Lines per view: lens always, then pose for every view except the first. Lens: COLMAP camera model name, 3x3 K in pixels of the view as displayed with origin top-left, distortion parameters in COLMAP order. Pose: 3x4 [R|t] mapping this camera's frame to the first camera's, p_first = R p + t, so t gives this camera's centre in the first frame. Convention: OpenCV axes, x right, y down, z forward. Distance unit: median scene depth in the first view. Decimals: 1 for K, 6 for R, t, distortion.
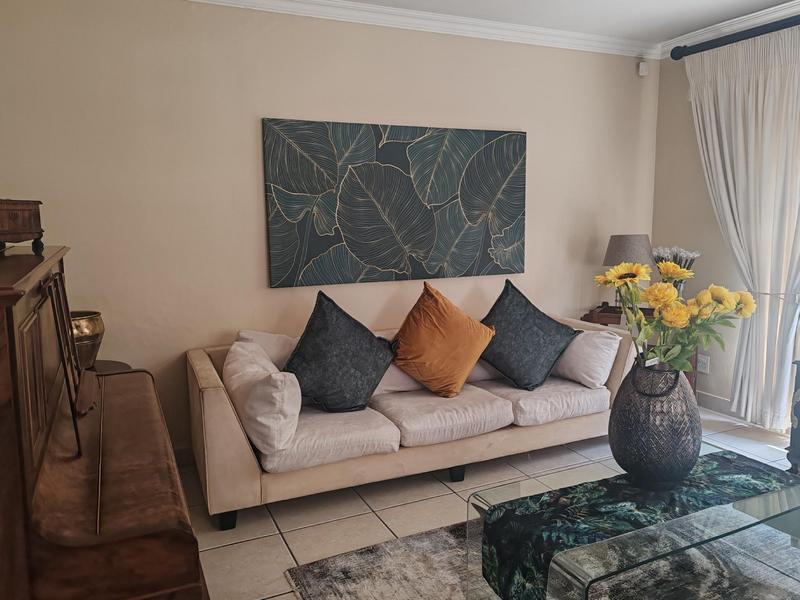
lens RADIAL K [[614.3, 0, 400.0], [0, 614.3, 300.0], [0, 0, 1]] dist [0.014688, -0.006595]
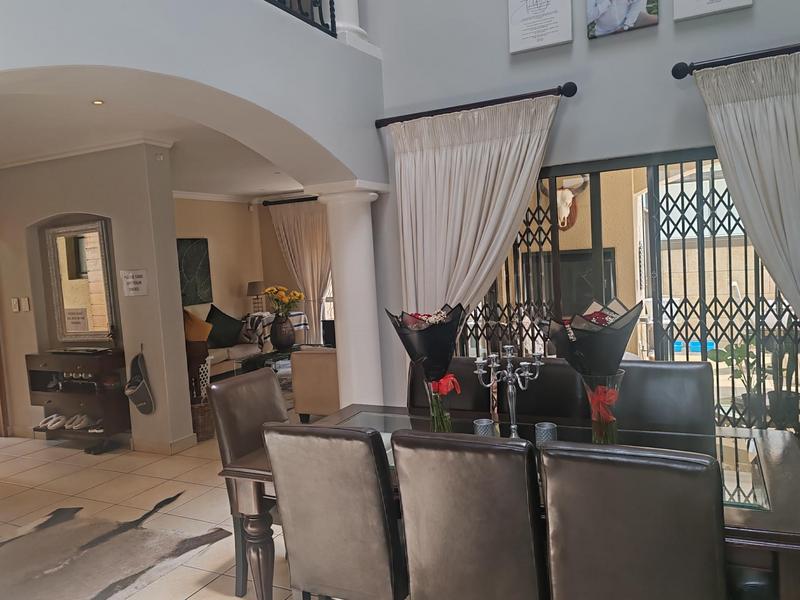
lens RADIAL K [[614.3, 0, 400.0], [0, 614.3, 300.0], [0, 0, 1]] dist [0.014688, -0.006595]
pose [[0.791063, -0.080761, 0.606380, -0.608511], [0.136477, 0.989563, -0.046247, 0.142036], [-0.596316, 0.119341, 0.793829, -1.144650]]
